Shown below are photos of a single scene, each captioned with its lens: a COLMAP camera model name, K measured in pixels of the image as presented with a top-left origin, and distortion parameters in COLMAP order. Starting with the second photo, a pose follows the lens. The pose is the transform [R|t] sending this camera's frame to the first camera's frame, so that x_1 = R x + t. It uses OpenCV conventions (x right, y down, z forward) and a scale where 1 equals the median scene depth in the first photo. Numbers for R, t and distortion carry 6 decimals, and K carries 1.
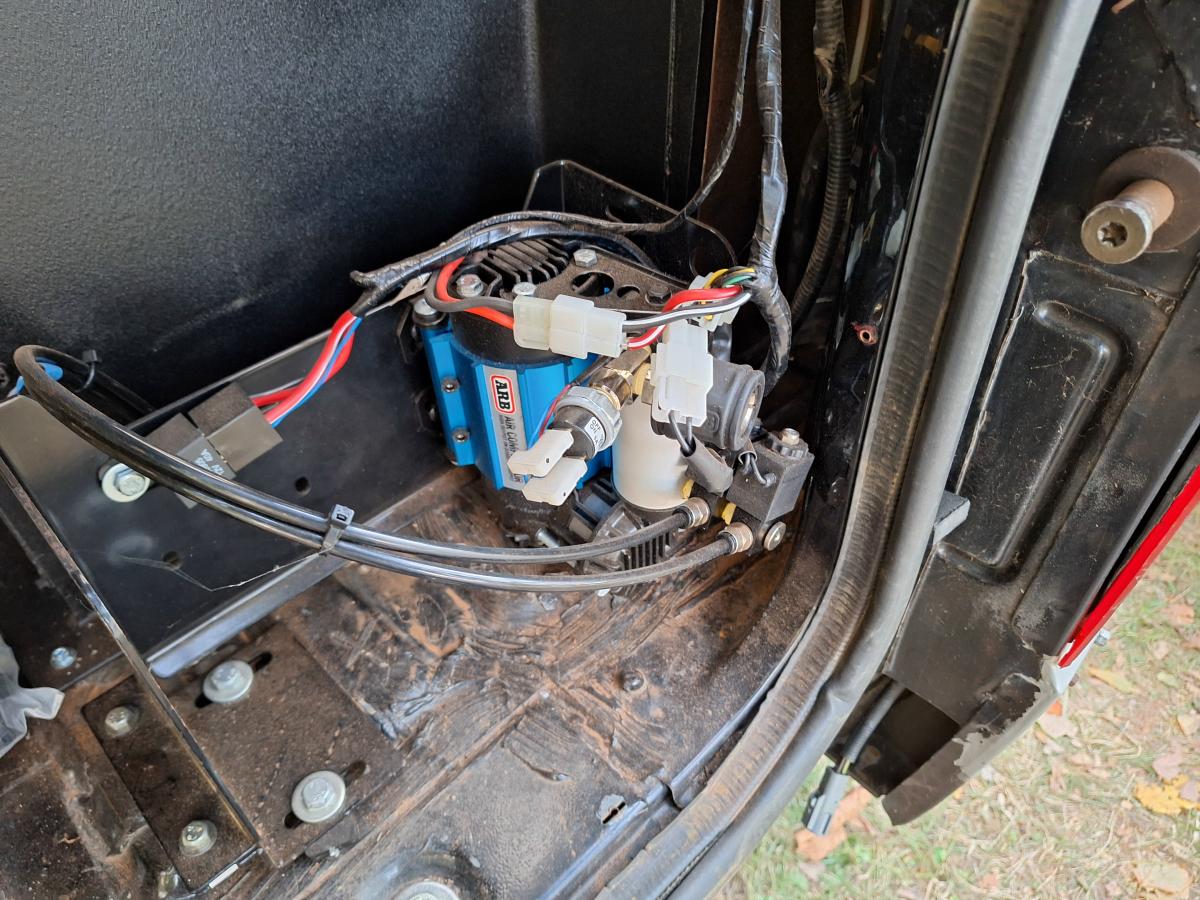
lens RADIAL K [[839.4, 0, 594.4], [0, 839.4, 455.3], [0, 0, 1]] dist [0.063433, -0.079107]
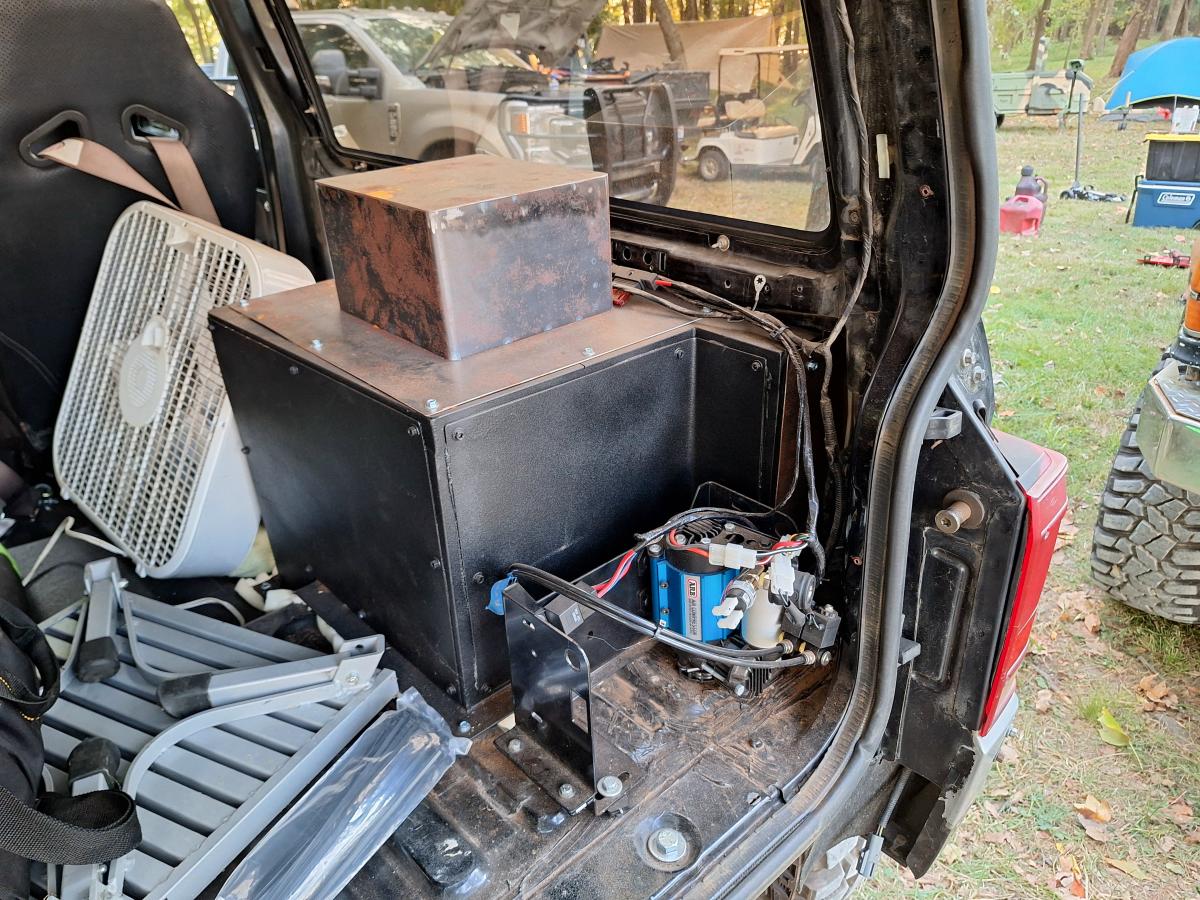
lens RADIAL K [[839.4, 0, 595.5], [0, 839.4, 439.7], [0, 0, 1]] dist [0.063433, -0.079107]
pose [[0.999024, -0.004129, -0.043981, -0.255817], [-0.009440, 0.952669, -0.303862, 0.216956], [0.043154, 0.303980, 0.951700, -1.160458]]
